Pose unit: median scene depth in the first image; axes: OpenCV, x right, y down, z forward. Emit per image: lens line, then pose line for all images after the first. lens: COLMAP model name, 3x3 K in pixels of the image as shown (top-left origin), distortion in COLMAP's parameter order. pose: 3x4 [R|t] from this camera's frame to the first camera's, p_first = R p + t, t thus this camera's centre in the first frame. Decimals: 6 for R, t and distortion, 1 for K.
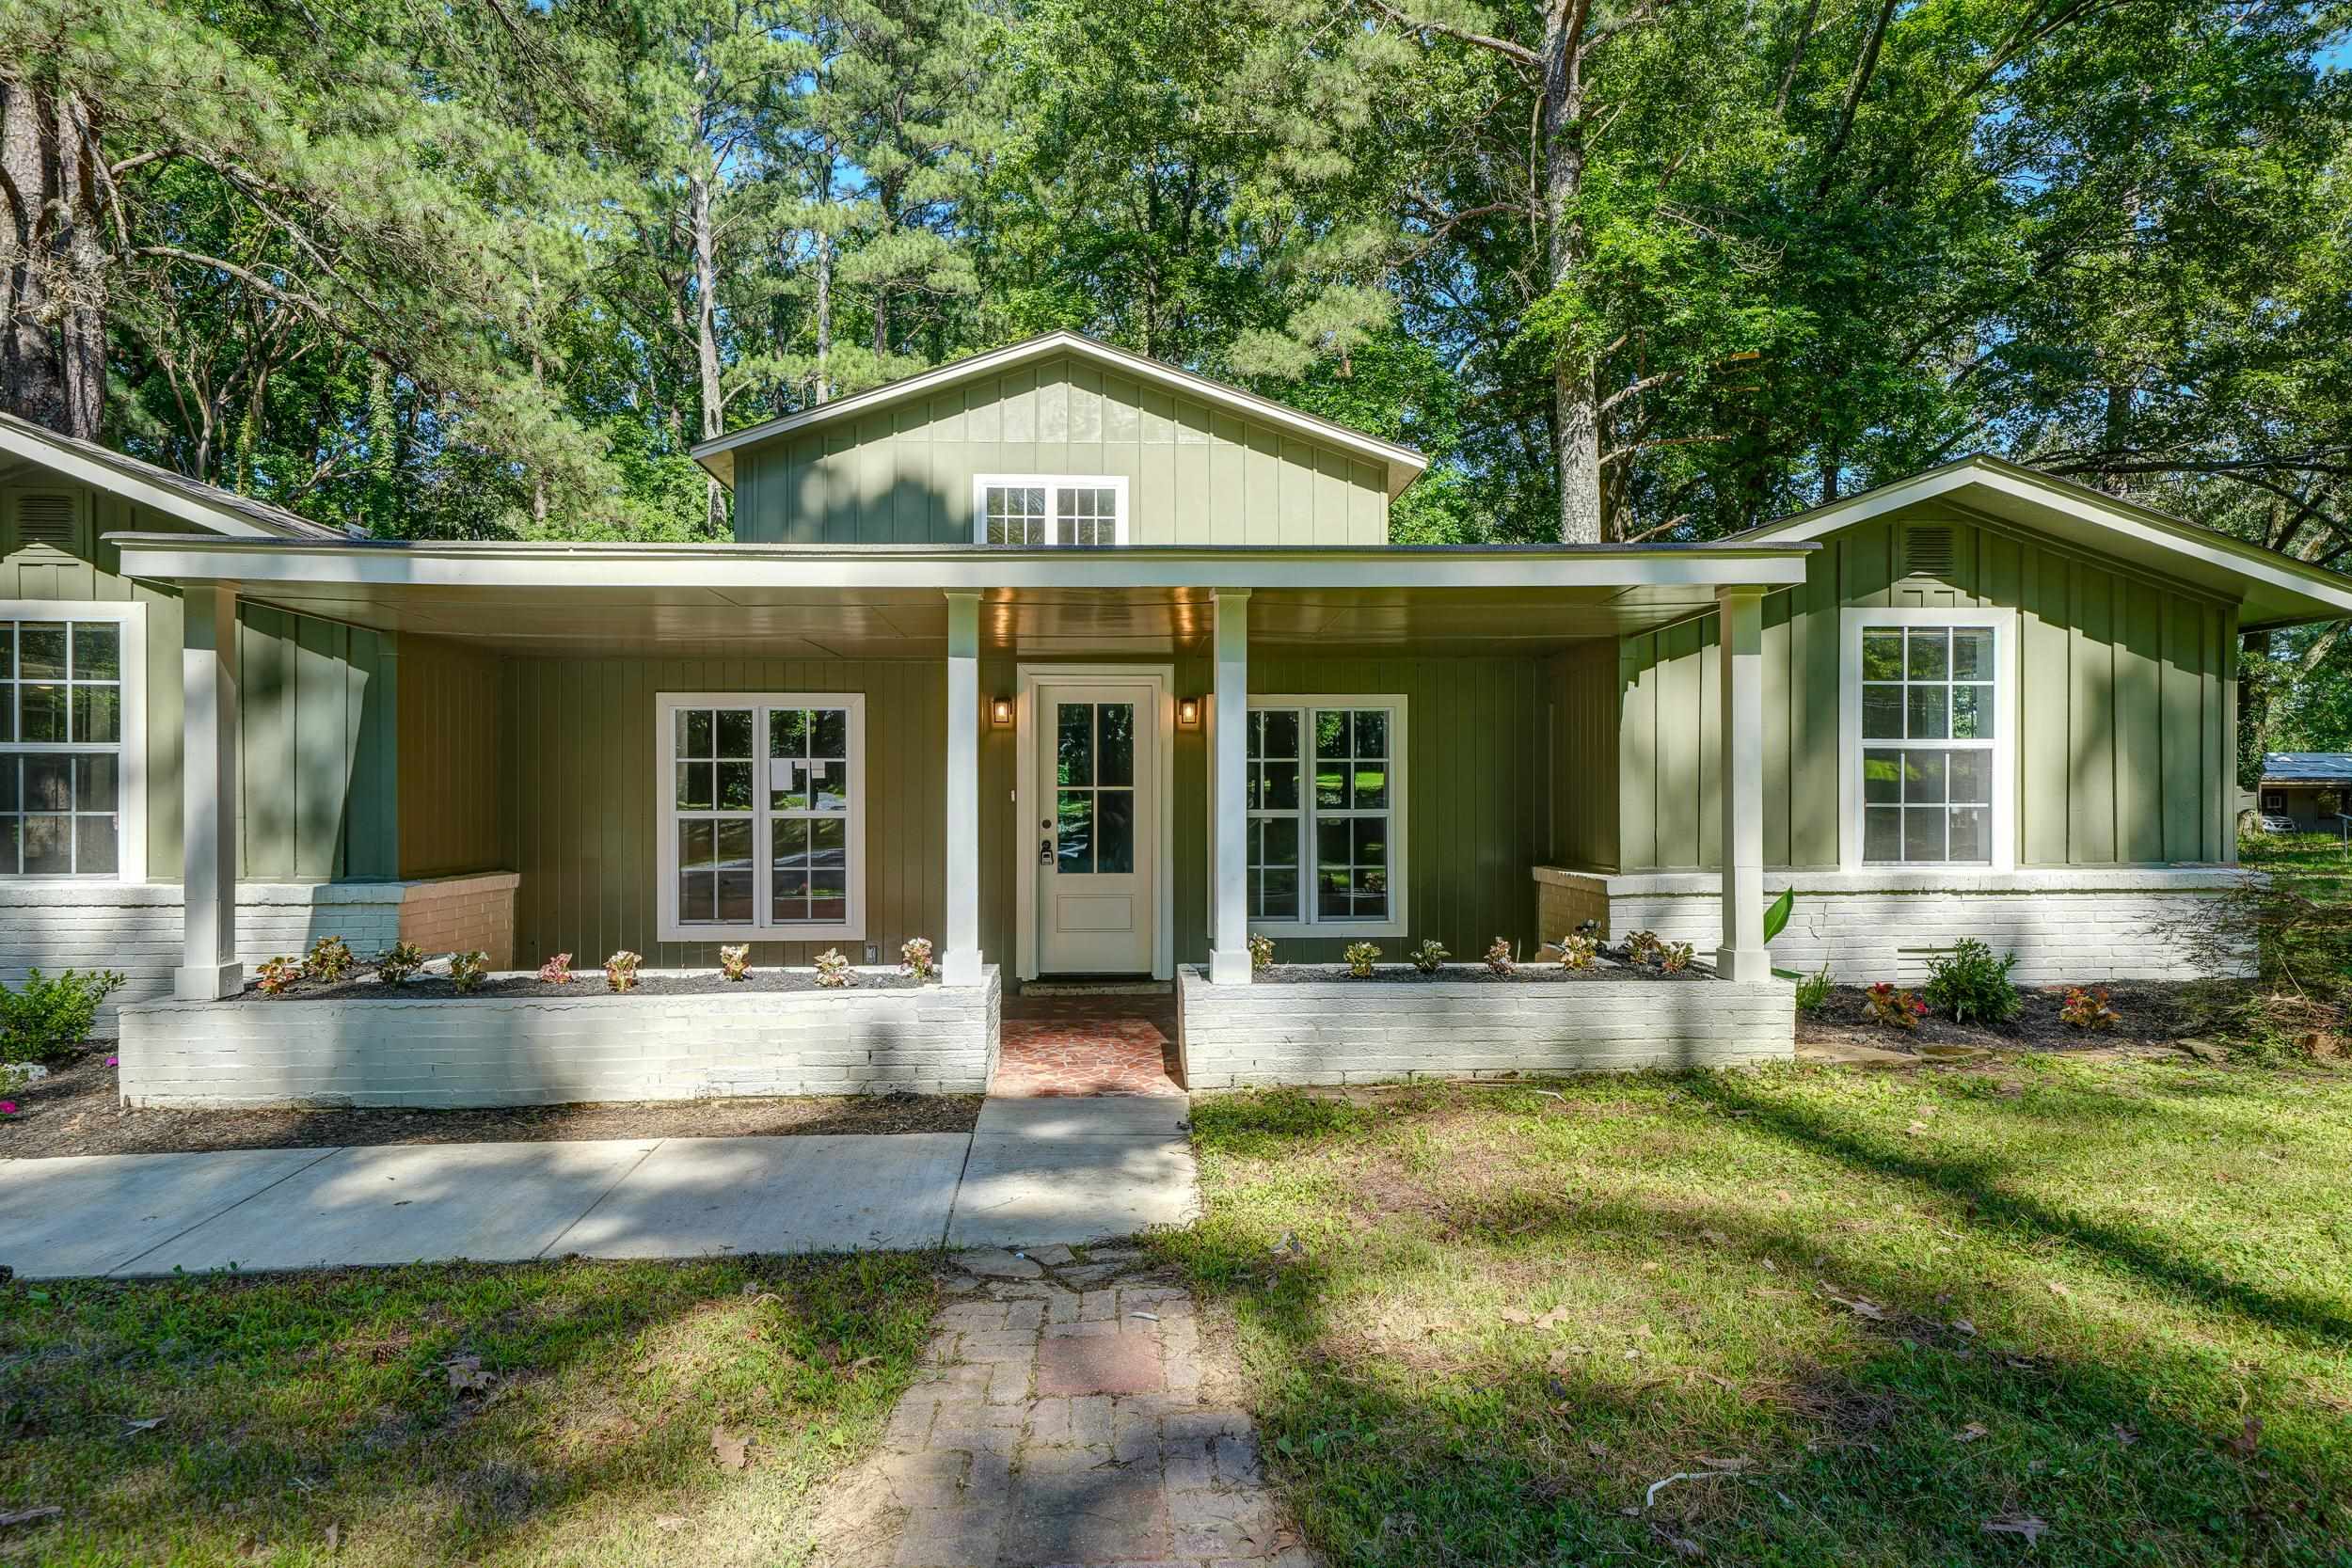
lens RADIAL K [[1277.2, 0, 1177.3], [0, 1277.2, 799.0], [0, 0, 1]] dist [0.015854, -0.000204]
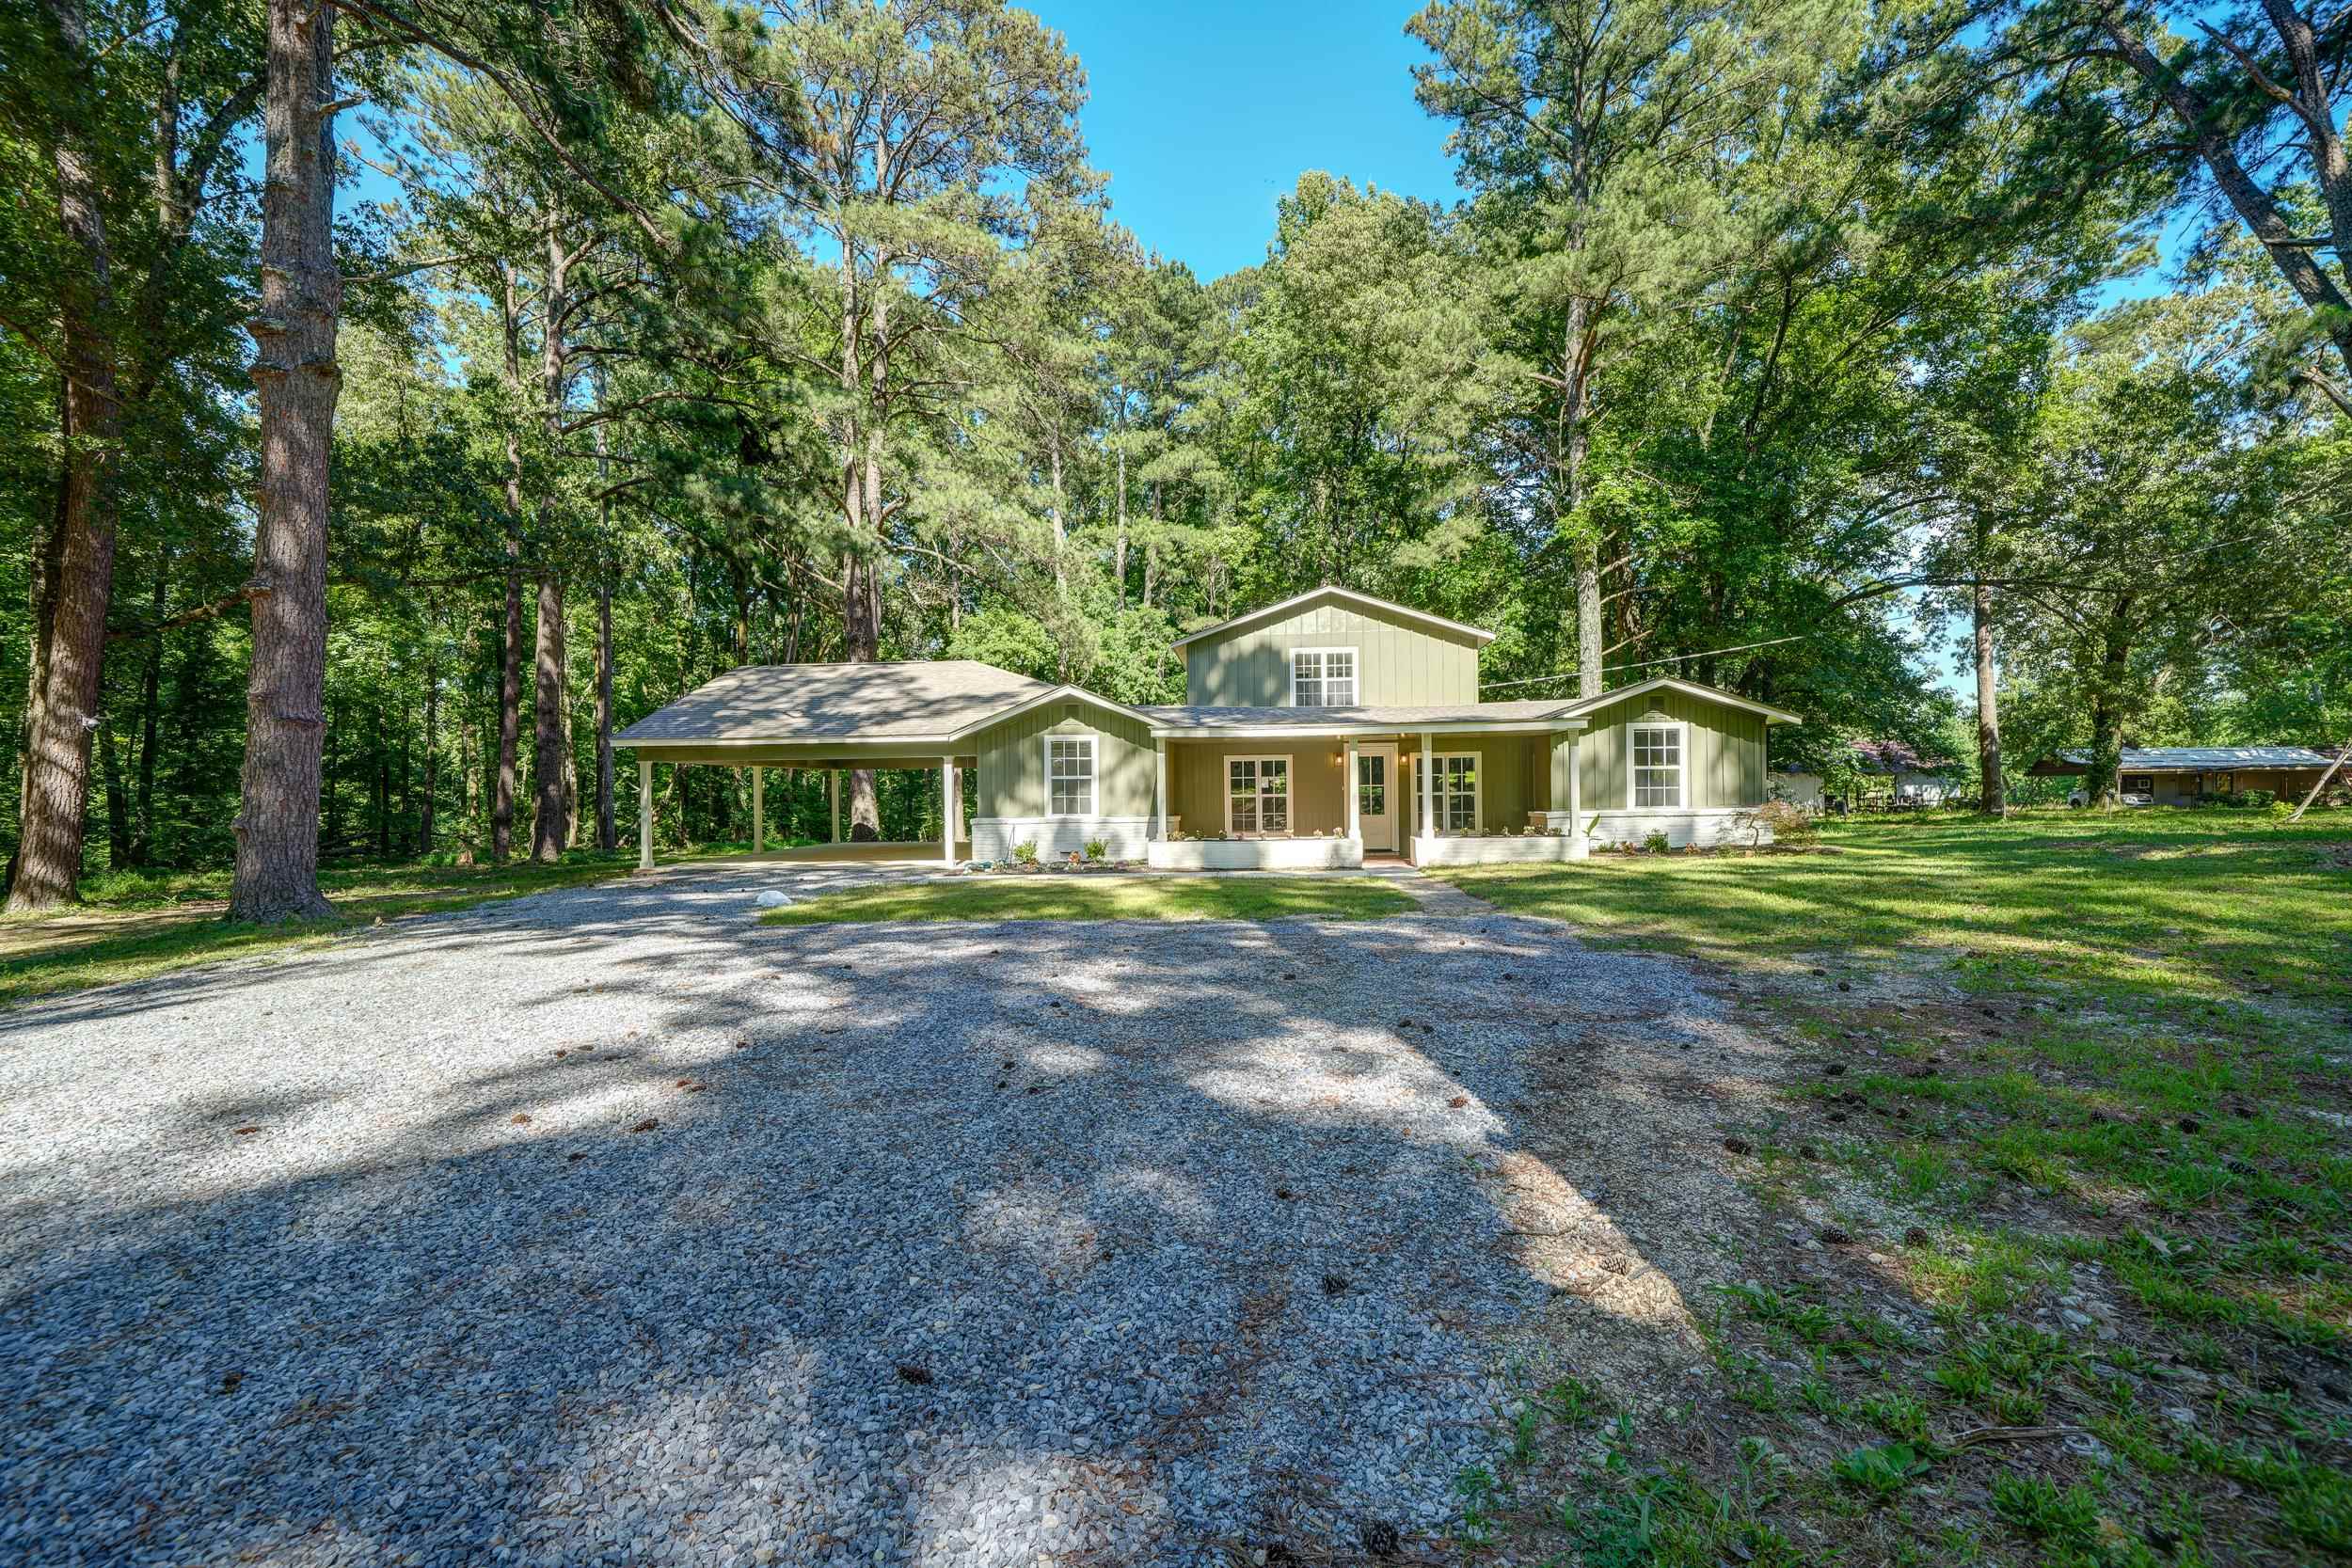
lens RADIAL K [[996.1, 0, 1188.0], [0, 996.1, 796.7], [0, 0, 1]] dist [0.001401, -0.000132]
pose [[0.991006, -0.010277, -0.133422, -0.176978], [0.010550, 0.999943, 0.001335, 0.010368], [0.133401, -0.002731, 0.991058, -1.314818]]
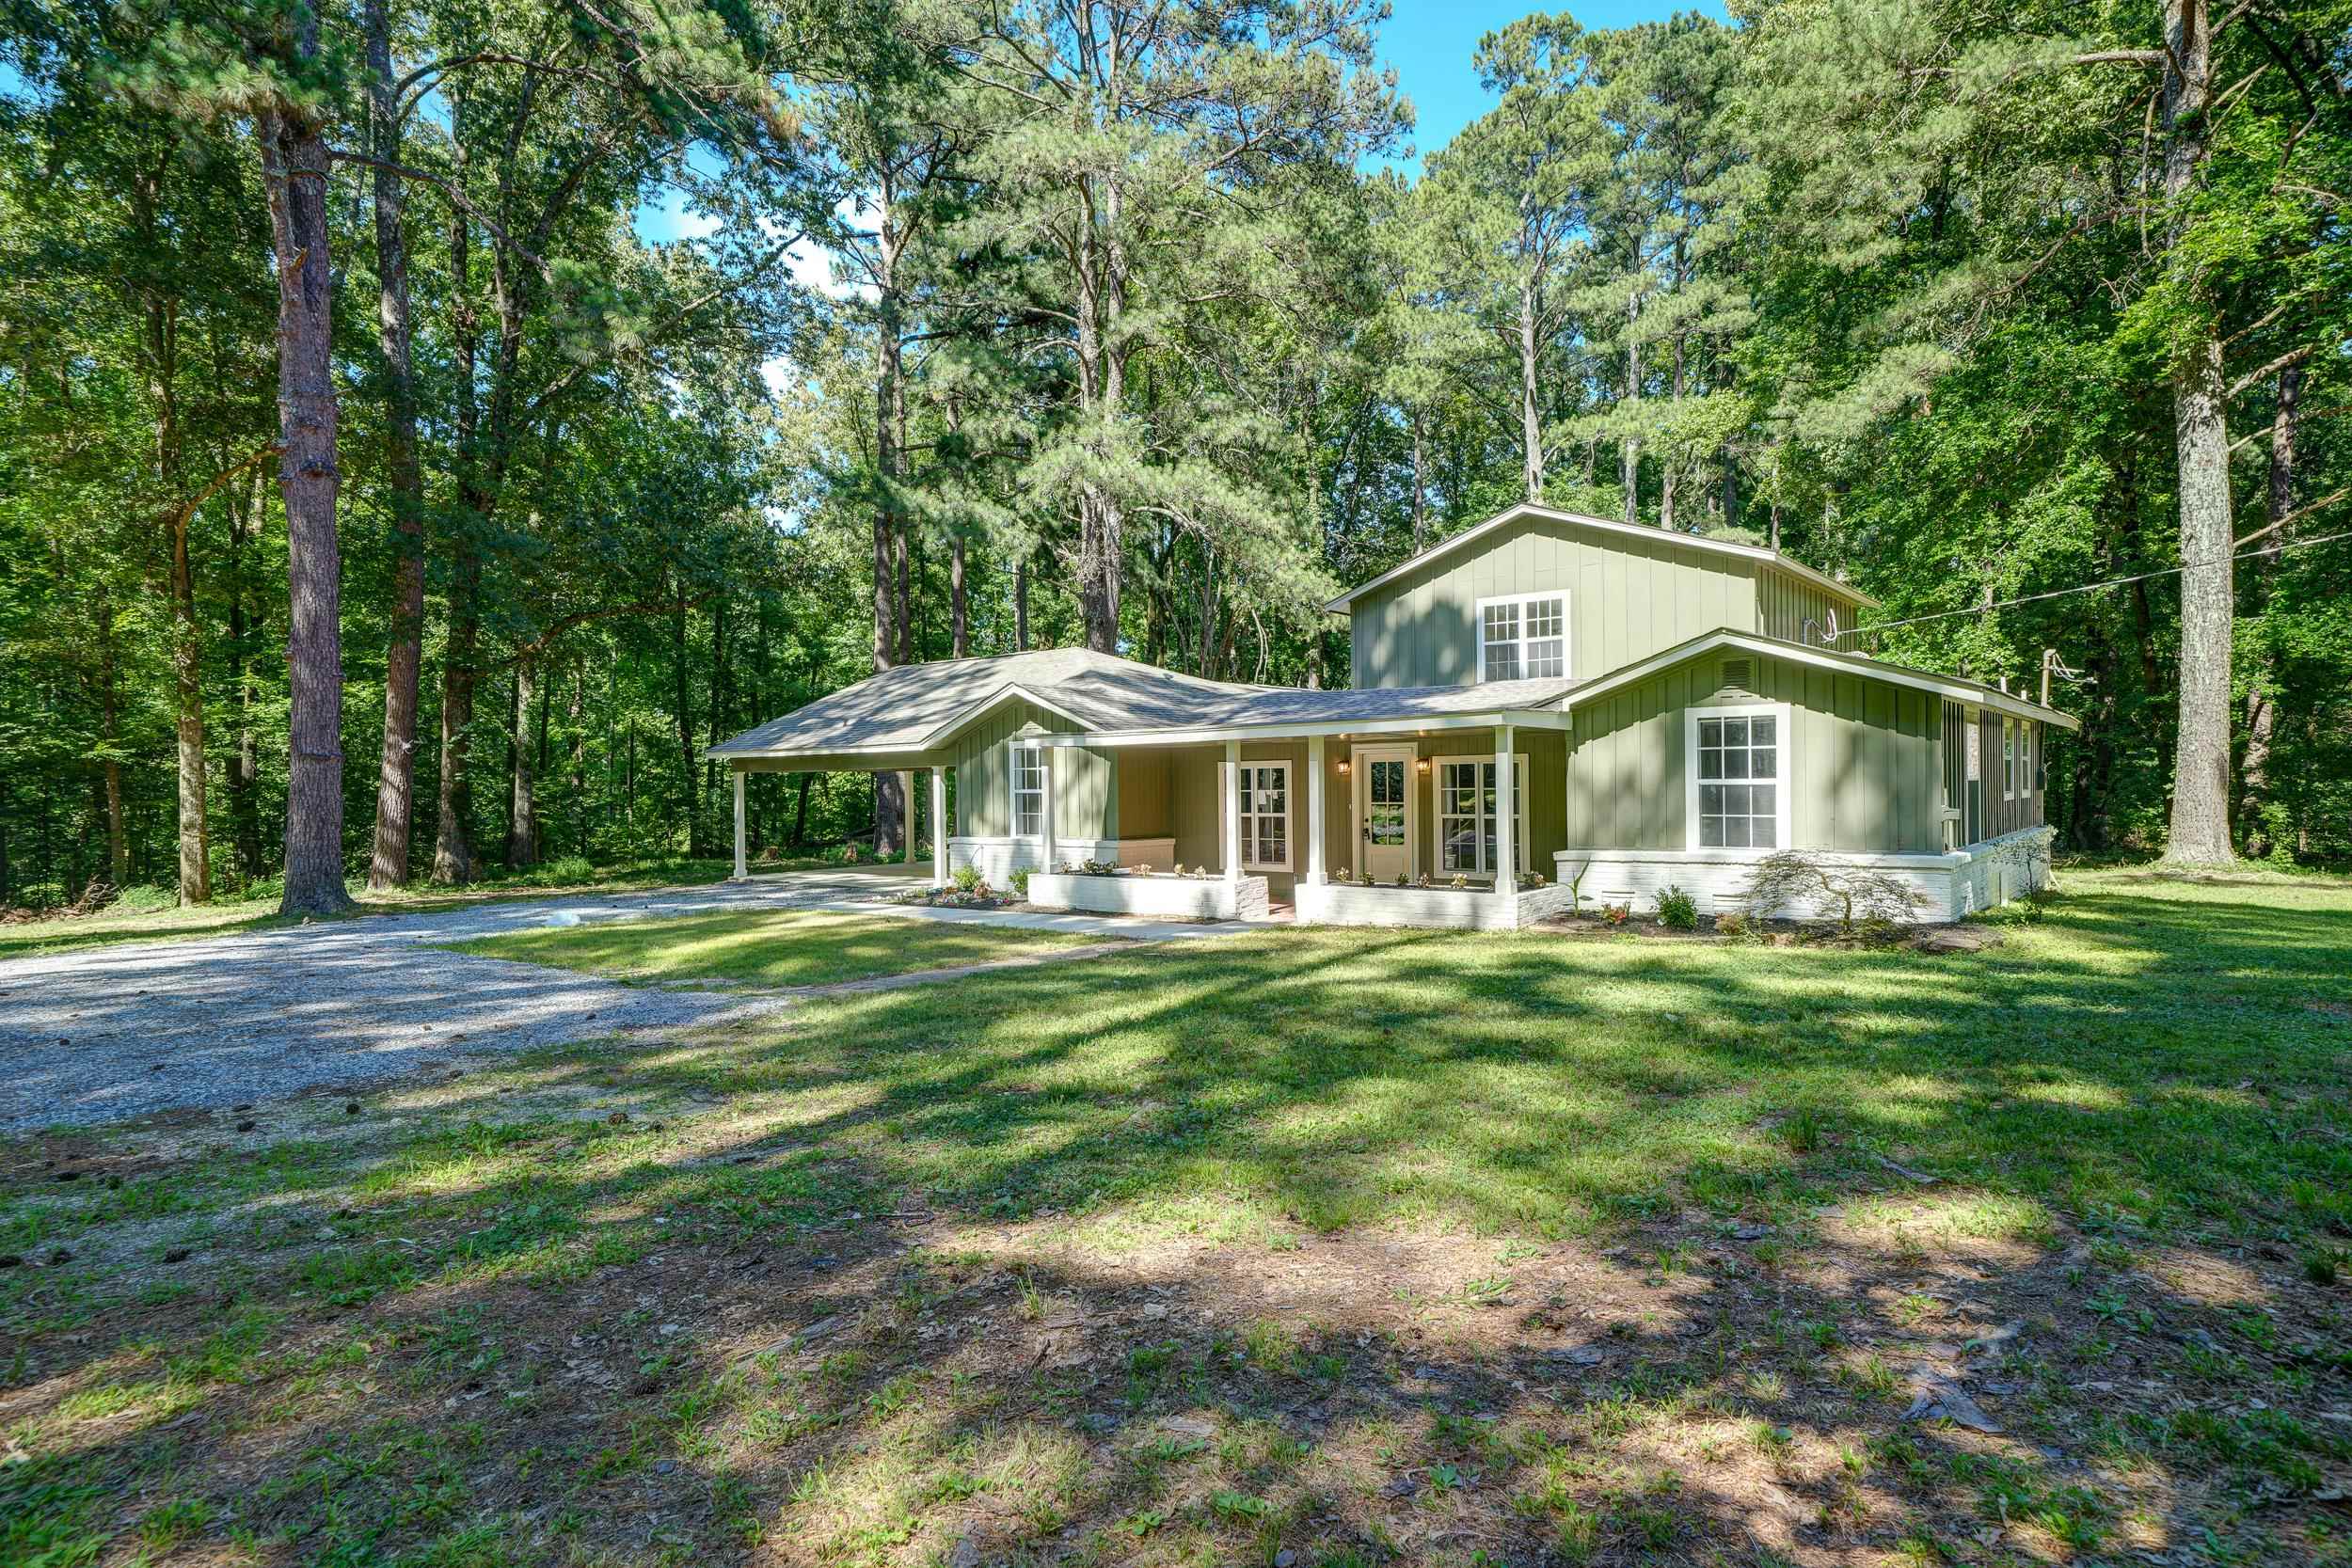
lens RADIAL K [[1277.2, 0, 1173.6], [0, 1277.2, 803.9], [0, 0, 1]] dist [0.015854, -0.000204]
pose [[0.742976, 0.000996, -0.669317, 1.068570], [0.012211, 0.999812, 0.015042, -0.042875], [0.669206, -0.019349, 0.742825, -0.764558]]
